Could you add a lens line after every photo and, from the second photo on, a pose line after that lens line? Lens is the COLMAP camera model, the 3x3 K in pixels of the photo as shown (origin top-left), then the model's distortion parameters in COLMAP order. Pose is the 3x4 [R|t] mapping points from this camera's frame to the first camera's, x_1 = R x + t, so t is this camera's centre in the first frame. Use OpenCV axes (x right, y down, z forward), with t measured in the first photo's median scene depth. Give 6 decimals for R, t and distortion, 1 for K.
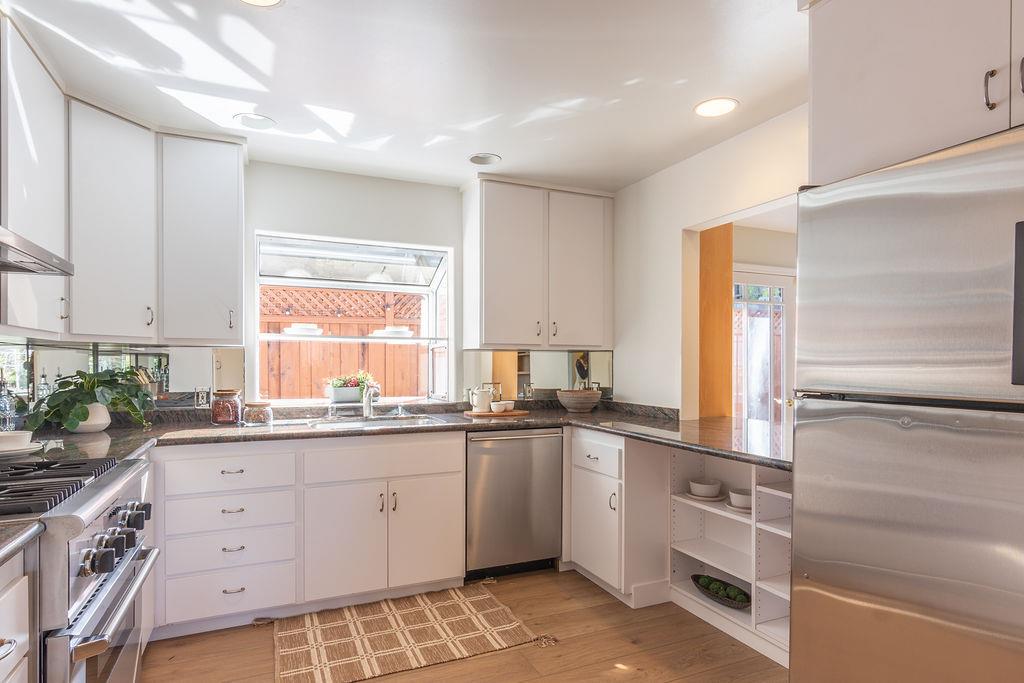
lens RADIAL K [[554.4, 0, 509.6], [0, 554.4, 365.2], [0, 0, 1]] dist [-0.001501, -0.000409]
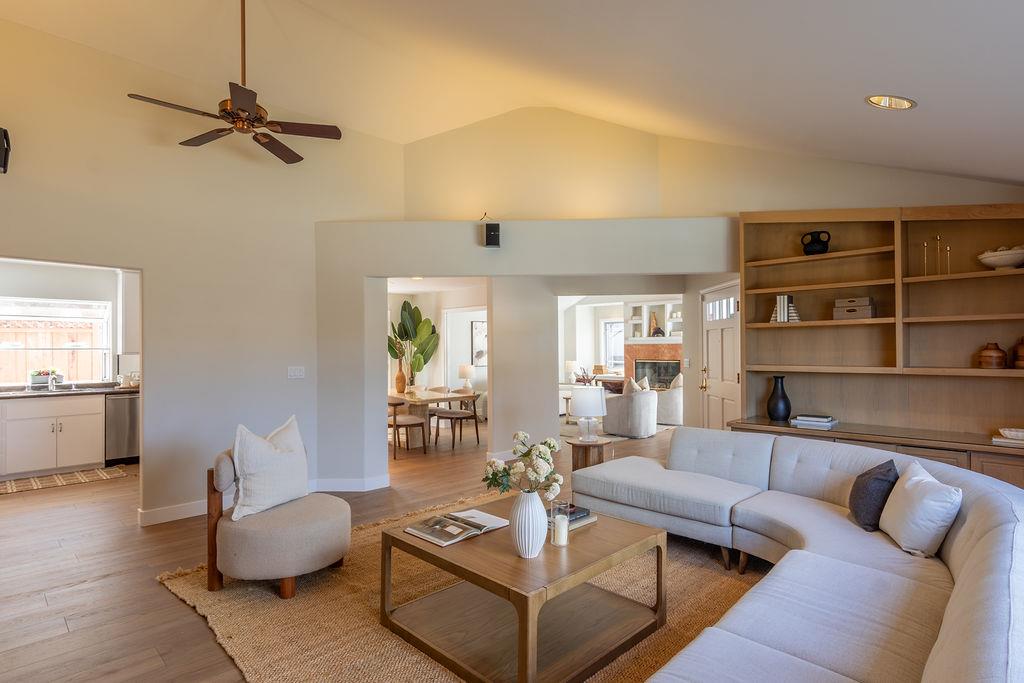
lens RADIAL K [[519.3, 0, 522.1], [0, 519.3, 347.9], [0, 0, 1]] dist [-0.000007, 0.000949]
pose [[0.927102, -0.001052, 0.374808, 0.692260], [0.004426, 0.999957, -0.008140, -0.040498], [-0.374783, 0.009206, 0.927067, -1.539955]]
